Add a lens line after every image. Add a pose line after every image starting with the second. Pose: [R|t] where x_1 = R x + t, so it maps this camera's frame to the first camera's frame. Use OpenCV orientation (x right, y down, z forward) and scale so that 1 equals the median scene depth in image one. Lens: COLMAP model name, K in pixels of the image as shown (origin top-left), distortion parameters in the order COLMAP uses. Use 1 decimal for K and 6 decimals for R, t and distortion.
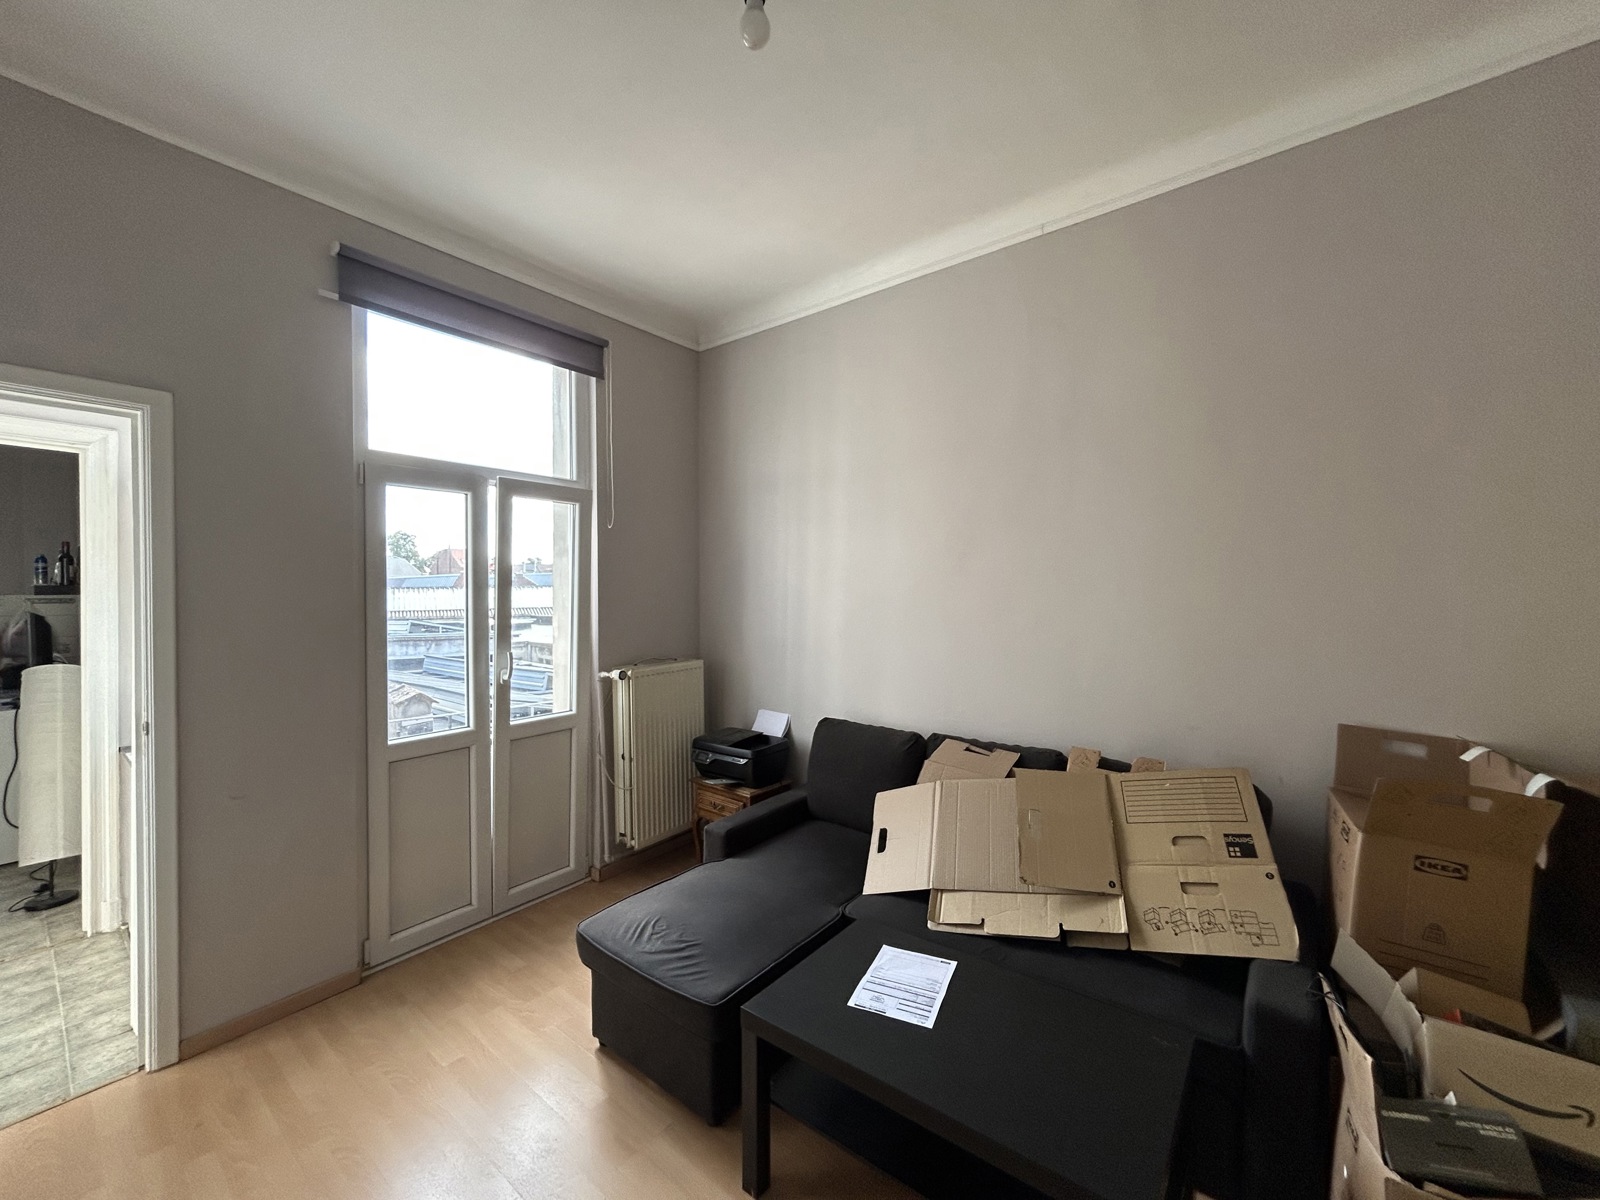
lens RADIAL K [[639.8, 0, 800.7], [0, 639.8, 599.4], [0, 0, 1]] dist [0.003947, 0.000538]
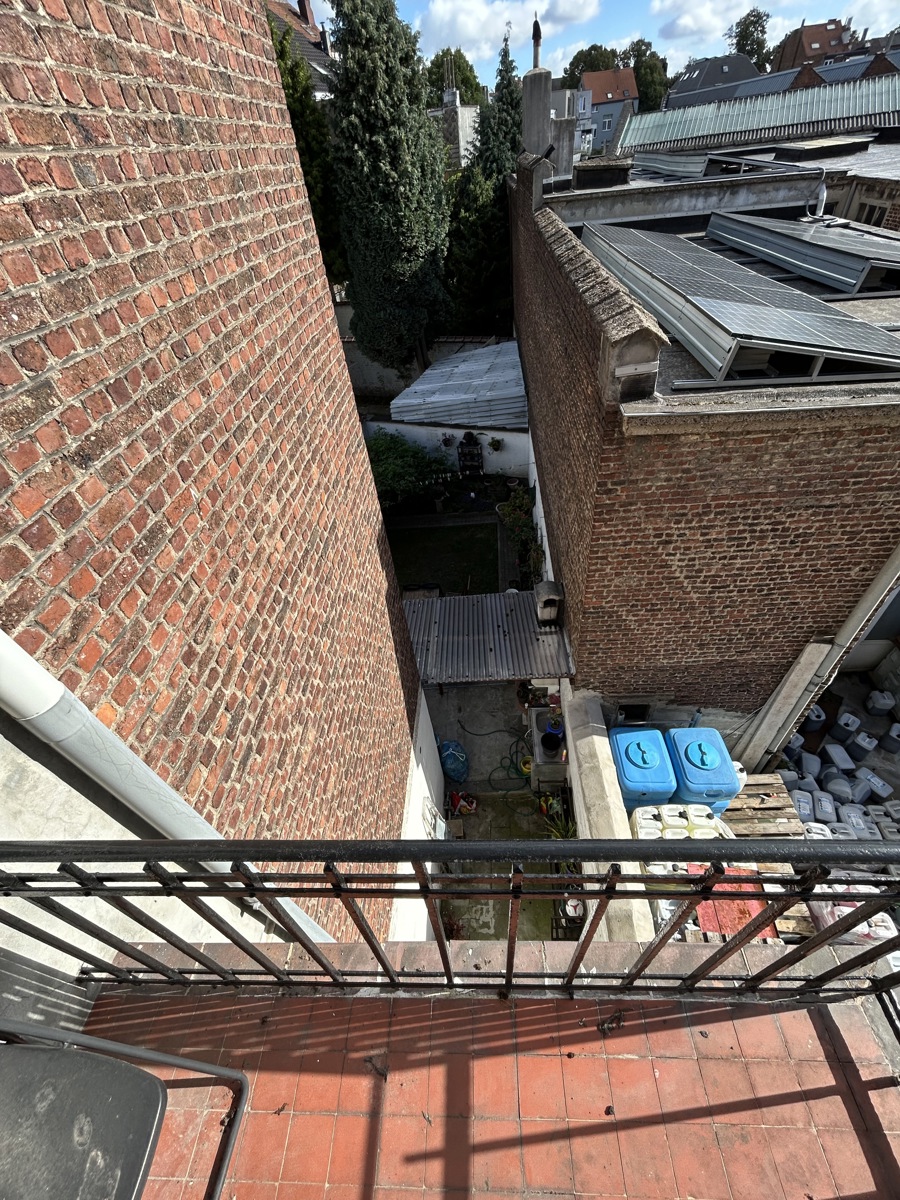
lens RADIAL K [[479.9, 0, 448.9], [0, 479.9, 601.2], [0, 0, 1]] dist [0.003947, 0.000538]
pose [[0.578315, 0.524349, -0.624988, -0.130850], [0.078197, 0.726936, 0.682238, 0.002535], [0.812057, -0.443421, 0.379396, 0.261994]]
